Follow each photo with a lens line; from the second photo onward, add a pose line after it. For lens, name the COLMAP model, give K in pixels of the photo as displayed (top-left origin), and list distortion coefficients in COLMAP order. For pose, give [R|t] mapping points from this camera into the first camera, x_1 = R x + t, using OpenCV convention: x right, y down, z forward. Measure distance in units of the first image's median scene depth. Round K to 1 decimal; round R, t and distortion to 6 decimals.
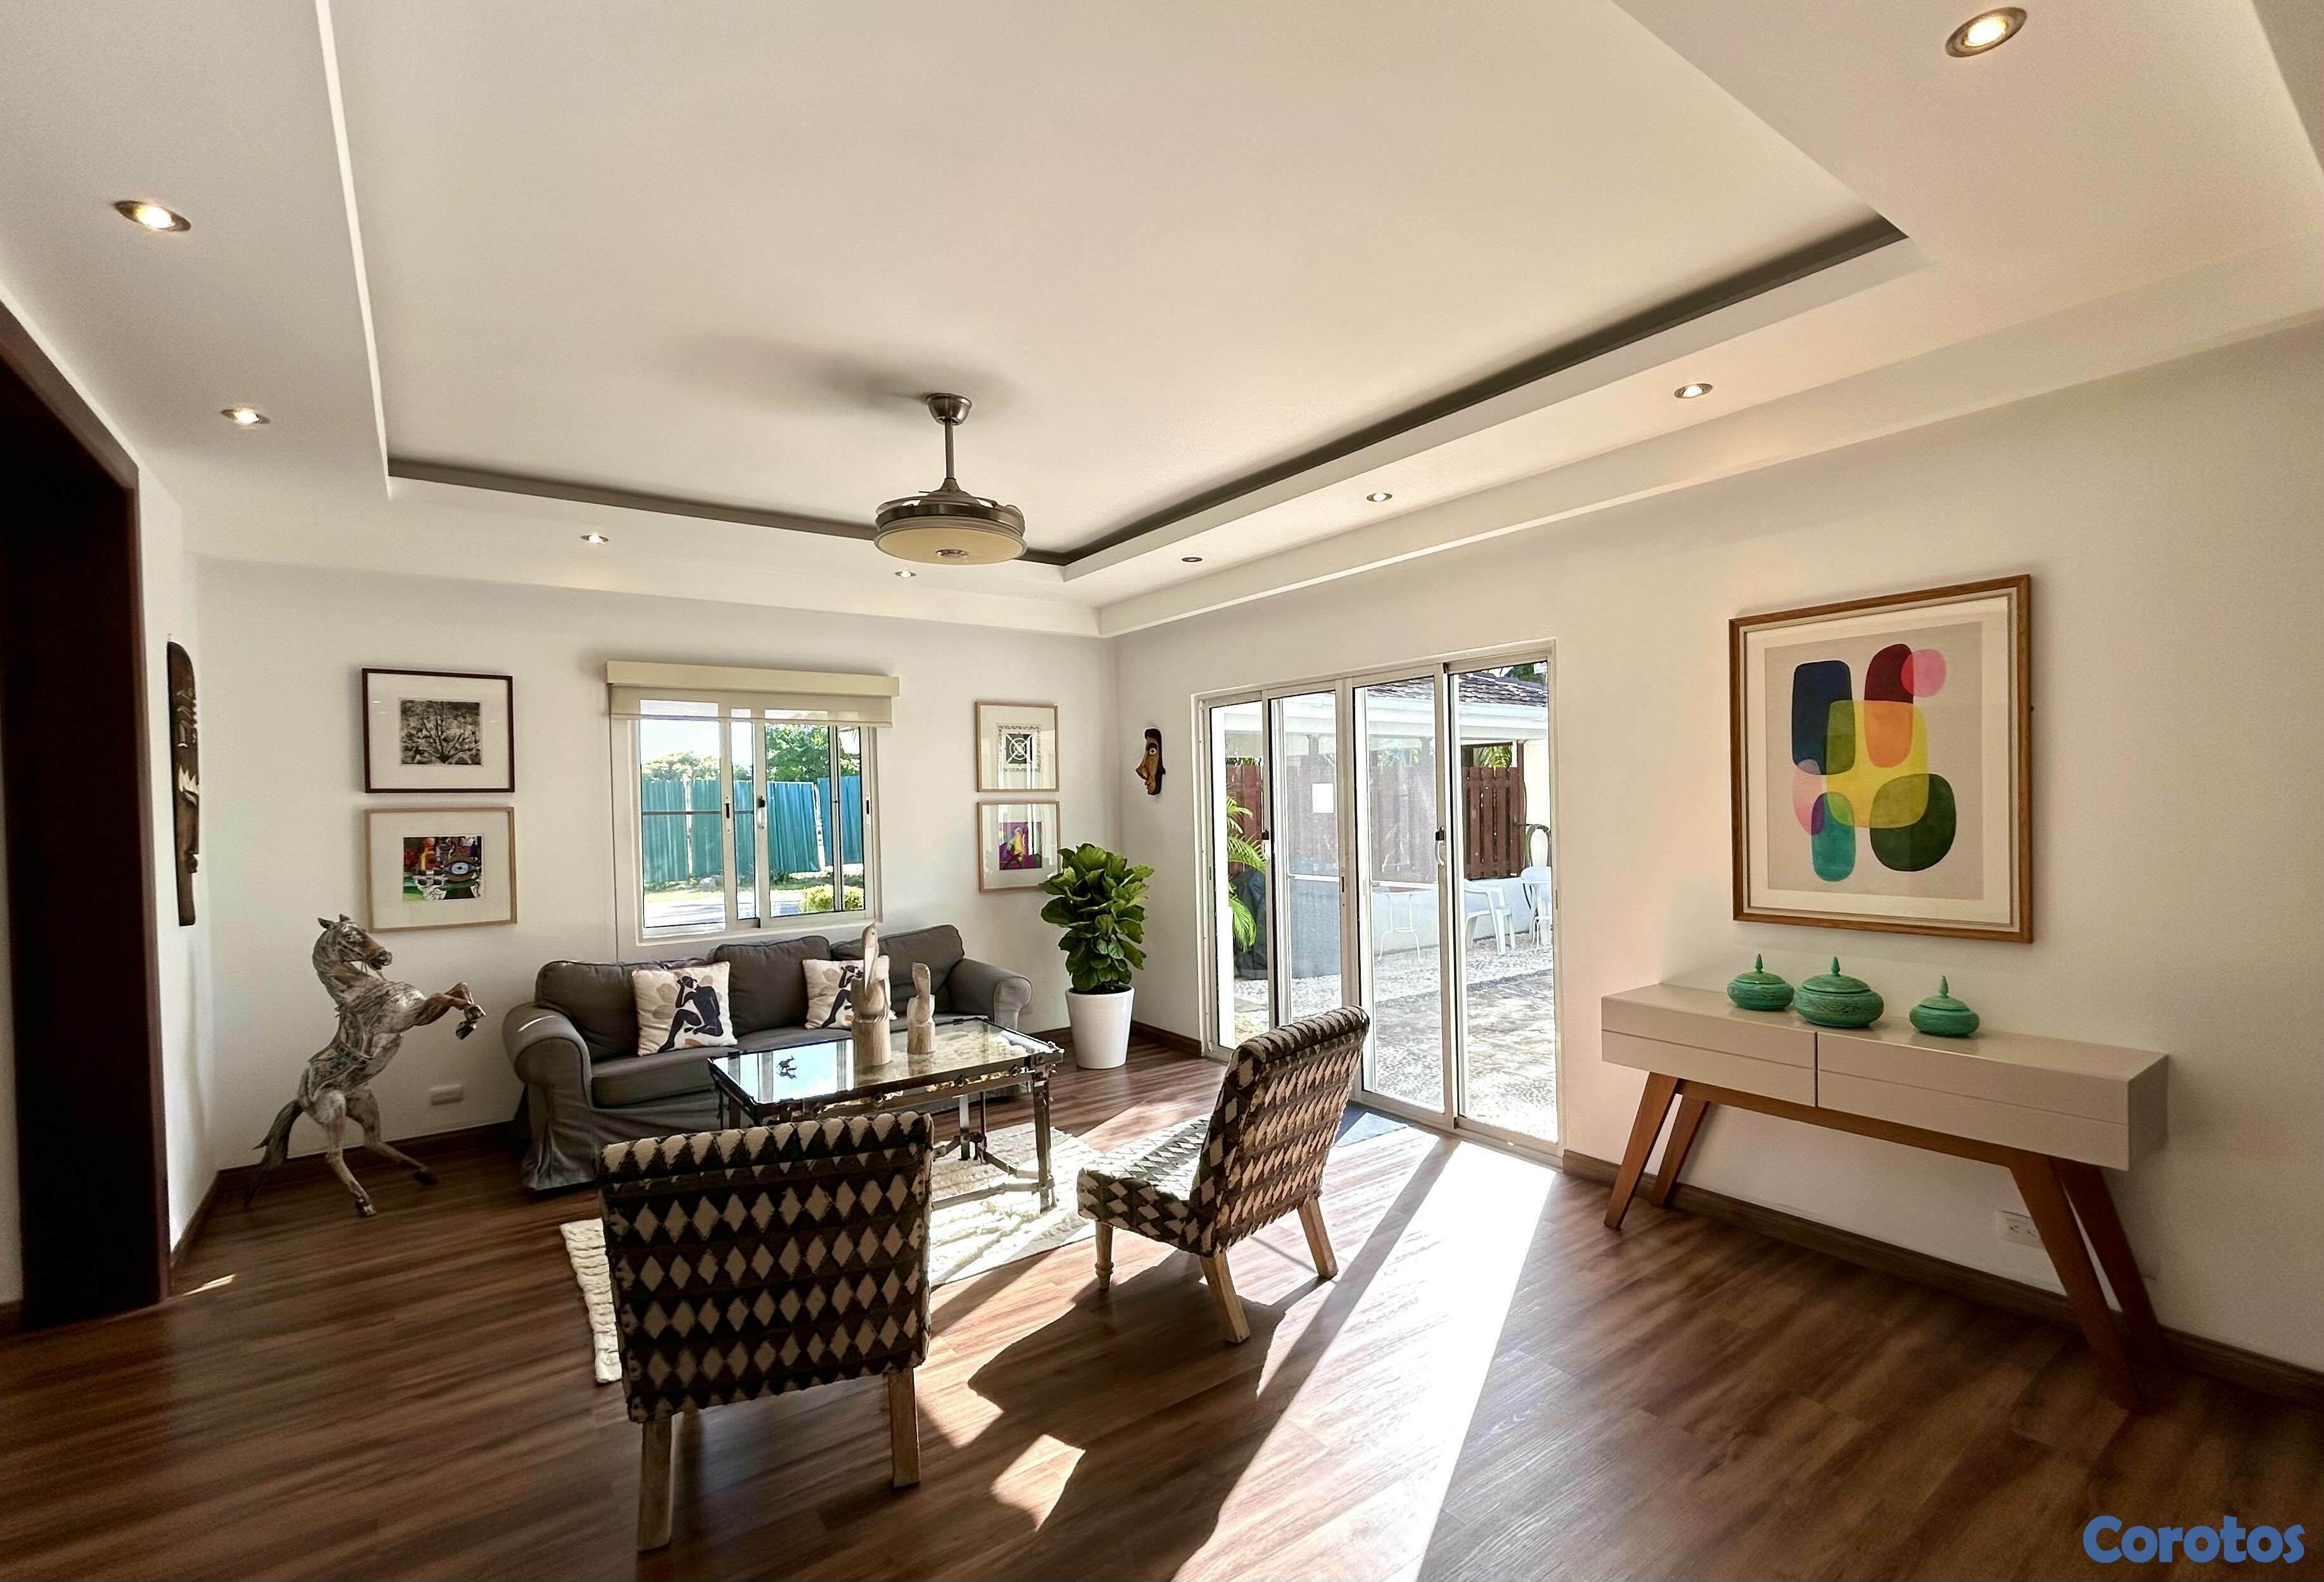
lens RADIAL K [[1029.5, 0, 1173.3], [0, 1029.5, 807.3], [0, 0, 1]] dist [0.000144, -0.000073]
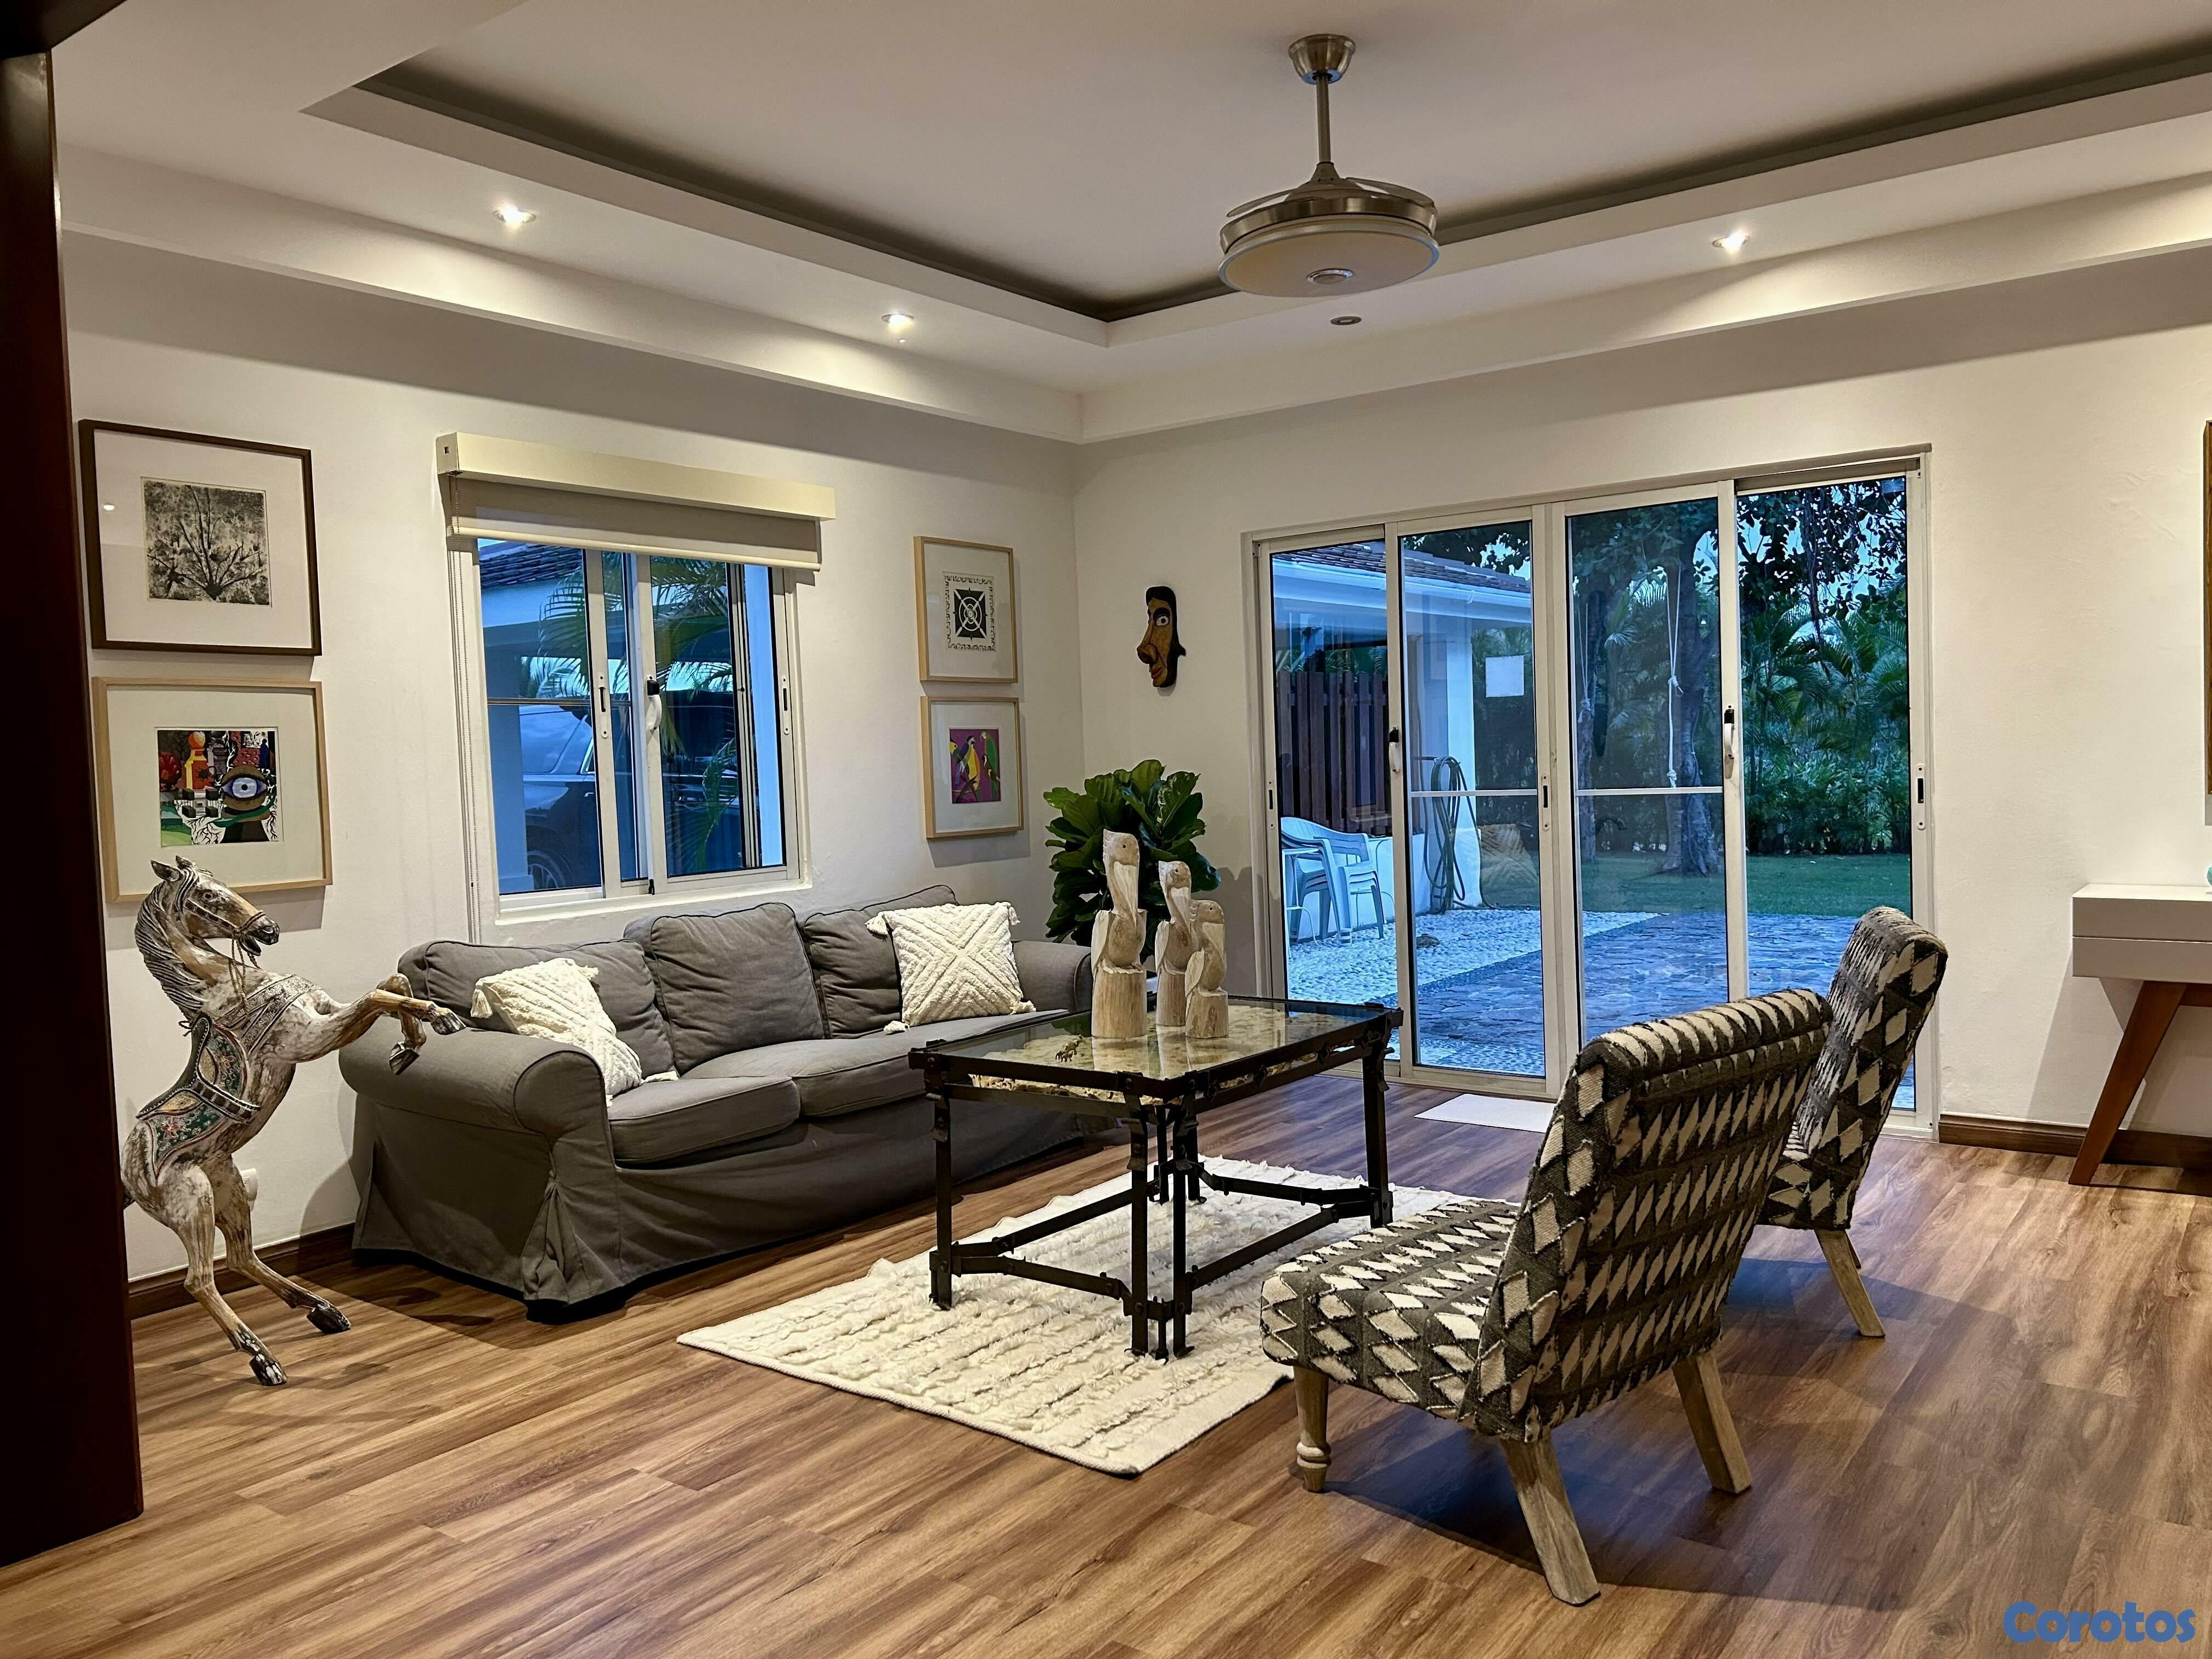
lens RADIAL K [[1662.6, 0, 1099.0], [0, 1662.6, 823.5], [0, 0, 1]] dist [0.071038, -0.003045]
pose [[0.960725, -0.022612, 0.276578, -0.504011], [0.013597, 0.999313, 0.034470, 0.053394], [-0.277168, -0.029355, 0.960373, -0.020103]]
